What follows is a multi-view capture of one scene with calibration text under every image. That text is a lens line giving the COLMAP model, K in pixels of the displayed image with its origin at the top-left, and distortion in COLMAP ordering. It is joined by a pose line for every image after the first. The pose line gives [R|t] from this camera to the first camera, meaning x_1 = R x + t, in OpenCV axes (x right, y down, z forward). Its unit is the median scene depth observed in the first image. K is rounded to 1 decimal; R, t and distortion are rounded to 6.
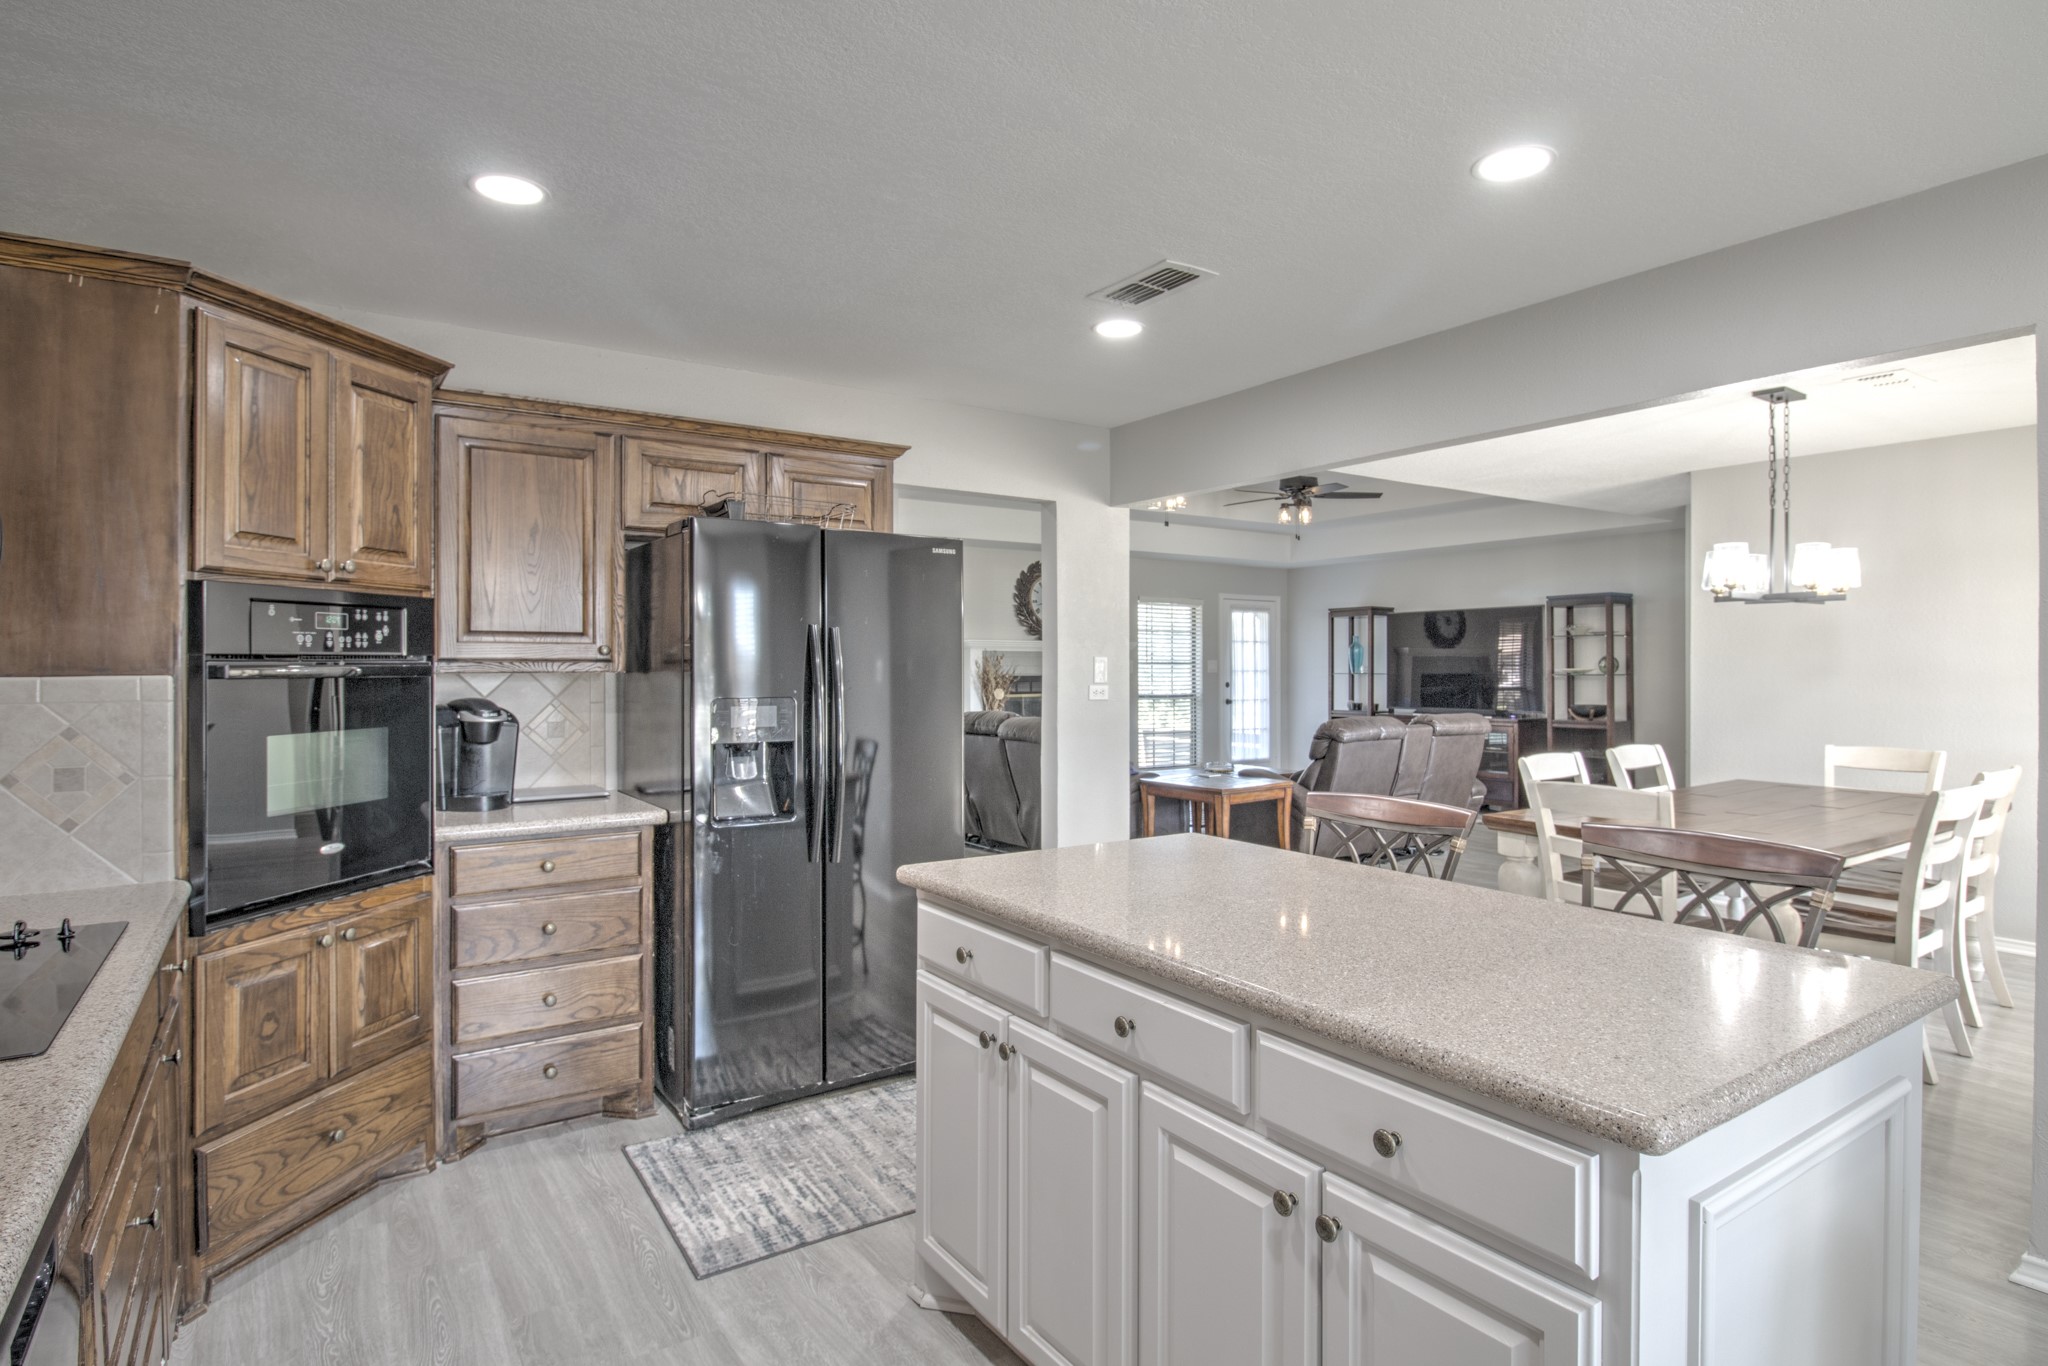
lens RADIAL K [[1079.7, 0, 1043.6], [0, 1079.7, 666.8], [0, 0, 1]] dist [0.003621, -0.013041]
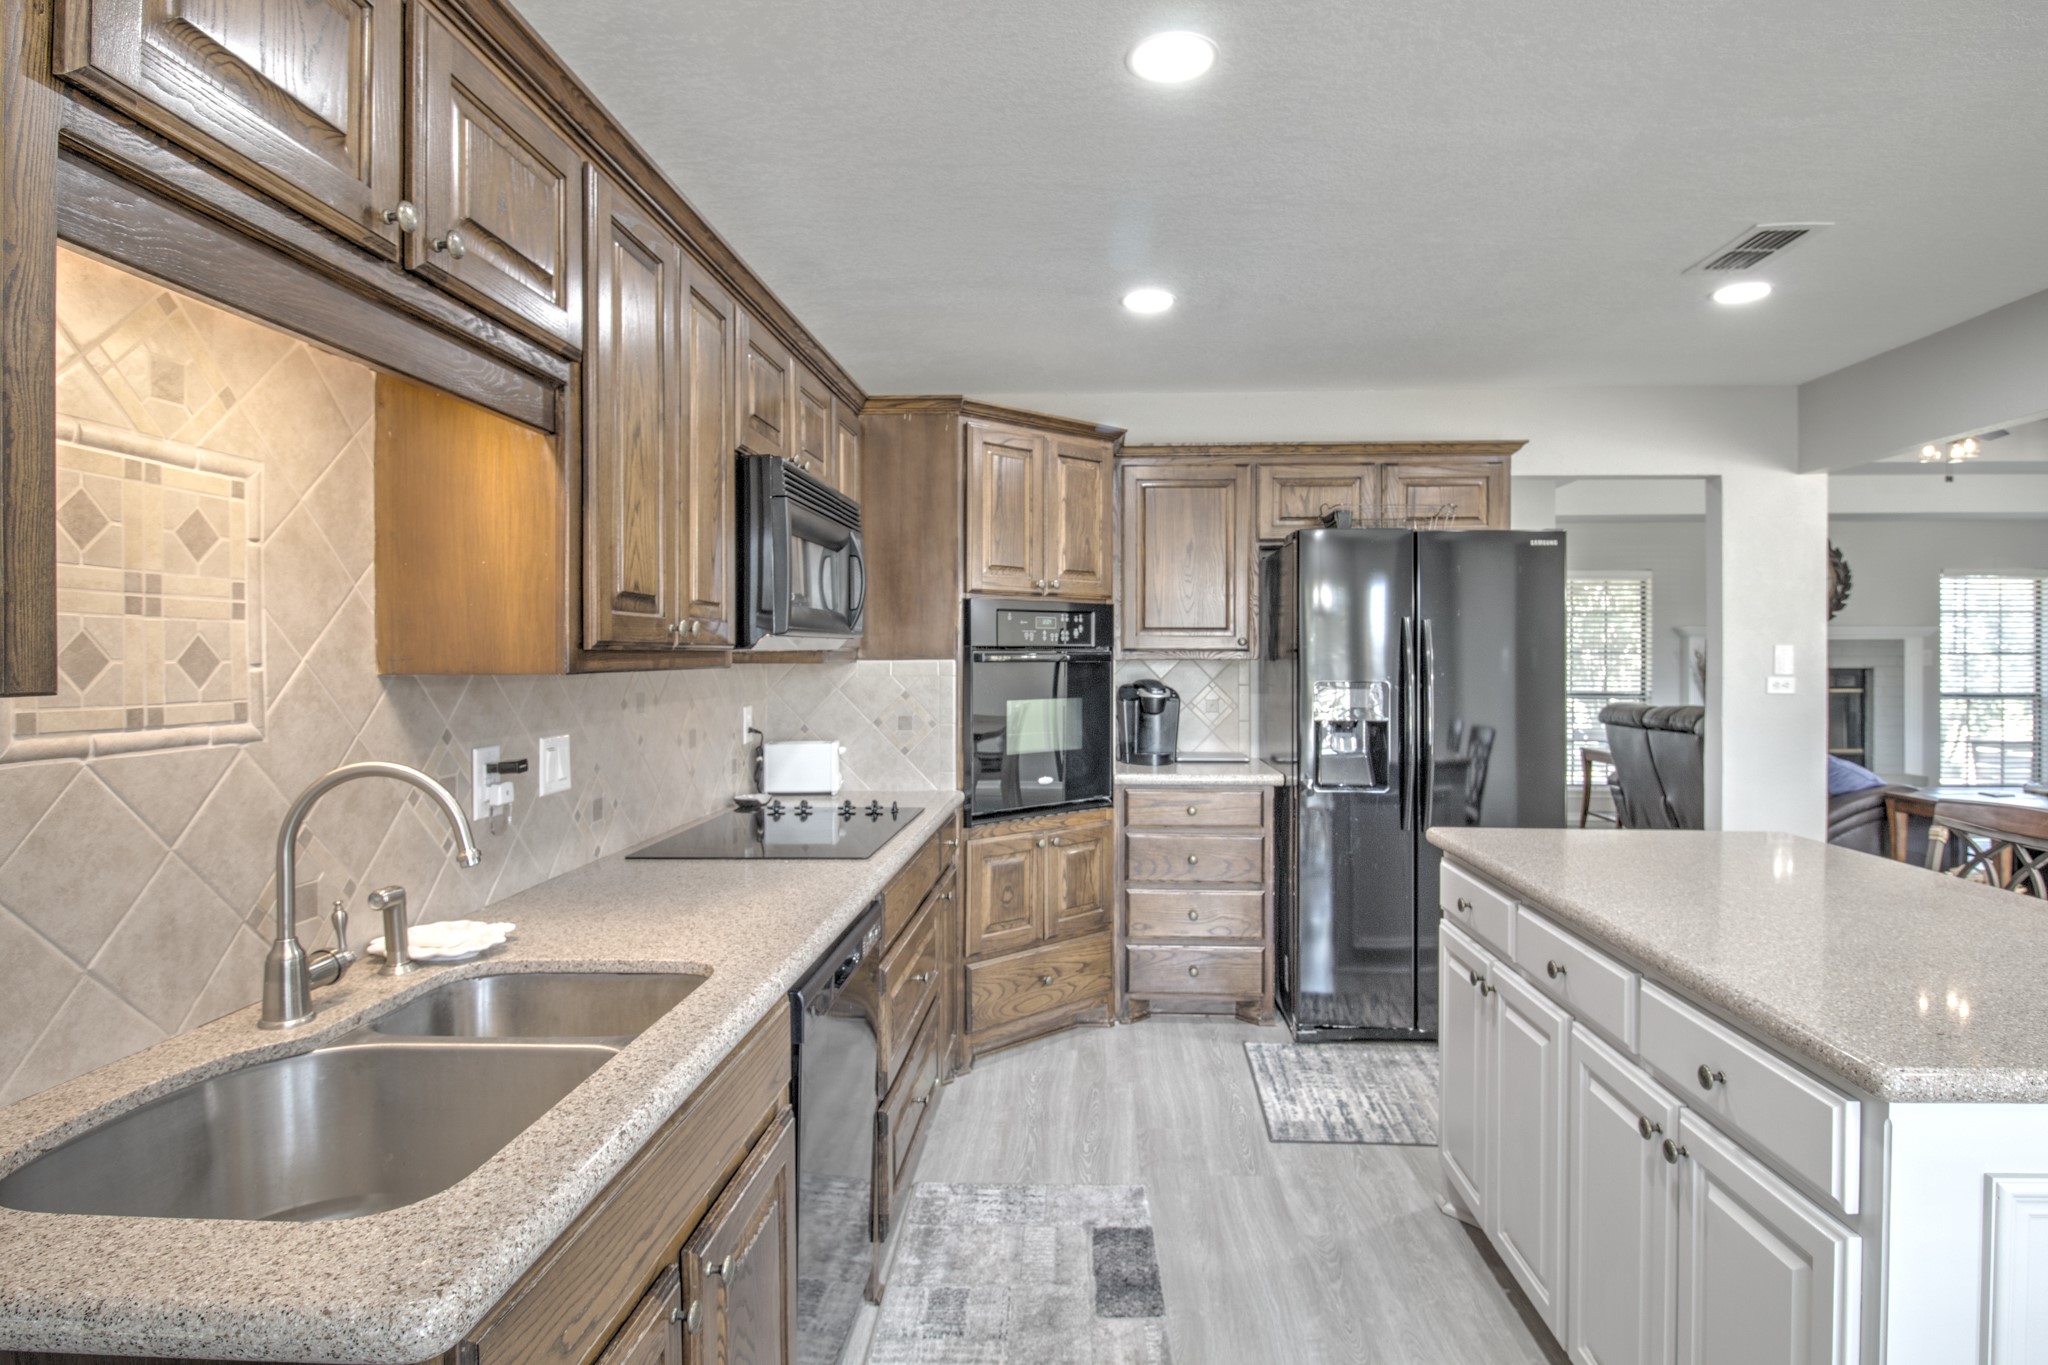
lens RADIAL K [[1079.7, 0, 1036.6], [0, 1079.7, 666.0], [0, 0, 1]] dist [0.003621, -0.013041]
pose [[0.789460, 0.006464, -0.613768, 0.209343], [-0.001692, 0.999964, 0.008355, 0.003047], [0.613800, -0.005557, 0.789442, -0.142654]]
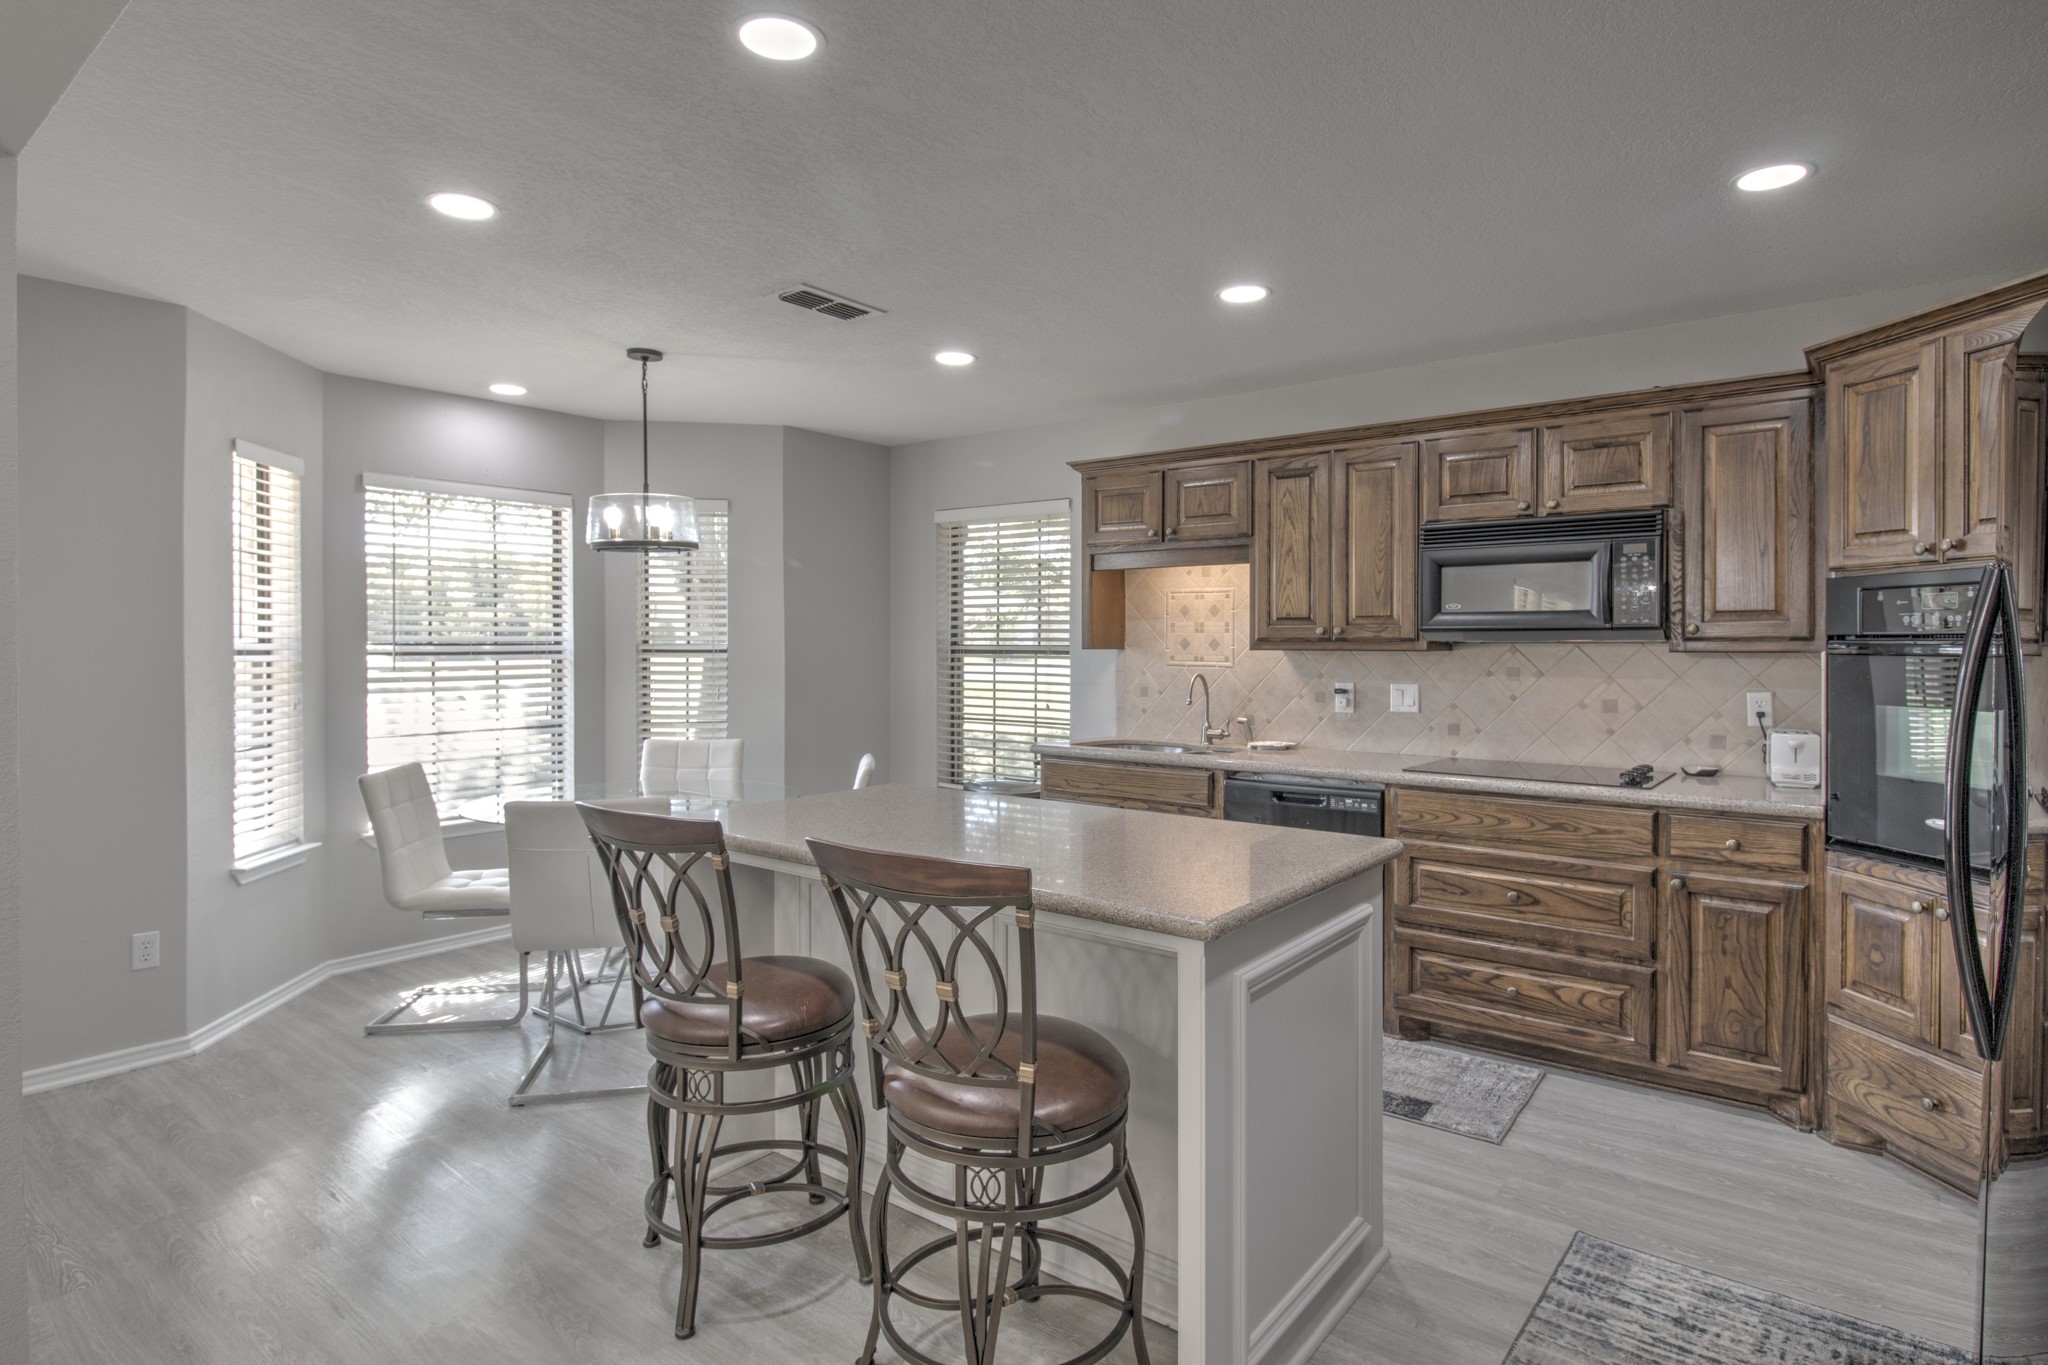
lens RADIAL K [[1079.7, 0, 1050.4], [0, 1079.7, 646.4], [0, 0, 1]] dist [0.003621, -0.013041]
pose [[-0.949806, 0.002835, -0.312827, 0.441601], [-0.000142, 0.999955, 0.009492, -0.008477], [0.312840, 0.009059, -0.949763, 1.648306]]
